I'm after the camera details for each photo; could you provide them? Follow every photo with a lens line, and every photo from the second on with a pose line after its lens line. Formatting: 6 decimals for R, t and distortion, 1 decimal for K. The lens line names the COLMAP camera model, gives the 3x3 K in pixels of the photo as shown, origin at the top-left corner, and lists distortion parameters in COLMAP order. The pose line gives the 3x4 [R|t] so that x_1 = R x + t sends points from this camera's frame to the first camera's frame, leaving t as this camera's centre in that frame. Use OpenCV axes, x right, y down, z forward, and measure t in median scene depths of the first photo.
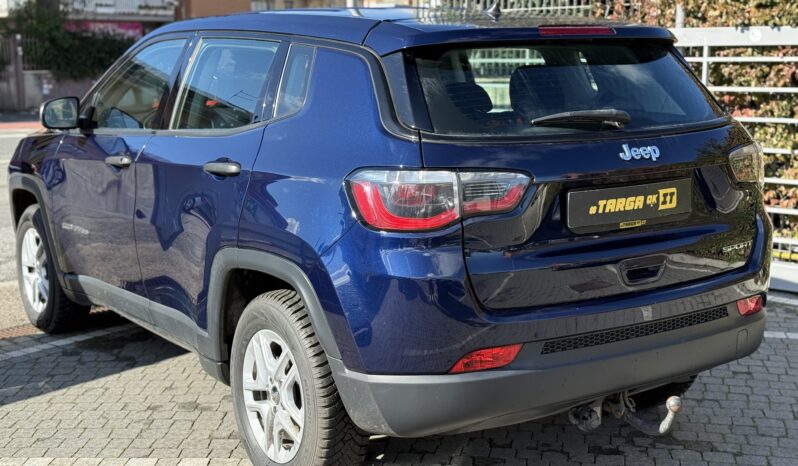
lens RADIAL K [[1036.5, 0, 399.1], [0, 1036.5, 231.8], [0, 0, 1]] dist [0.108737, 0.000000]
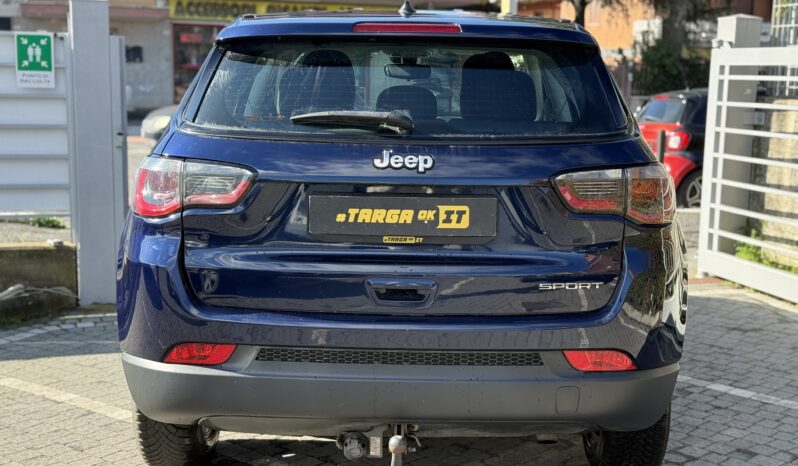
lens RADIAL K [[1036.5, 0, 398.4], [0, 1036.5, 234.4], [0, 0, 1]] dist [0.108737, 0.000000]
pose [[0.848497, 0.108066, -0.518049, 0.690527], [-0.119678, 0.992751, 0.011074, -0.021907], [0.515491, 0.052603, 0.855279, 0.229648]]
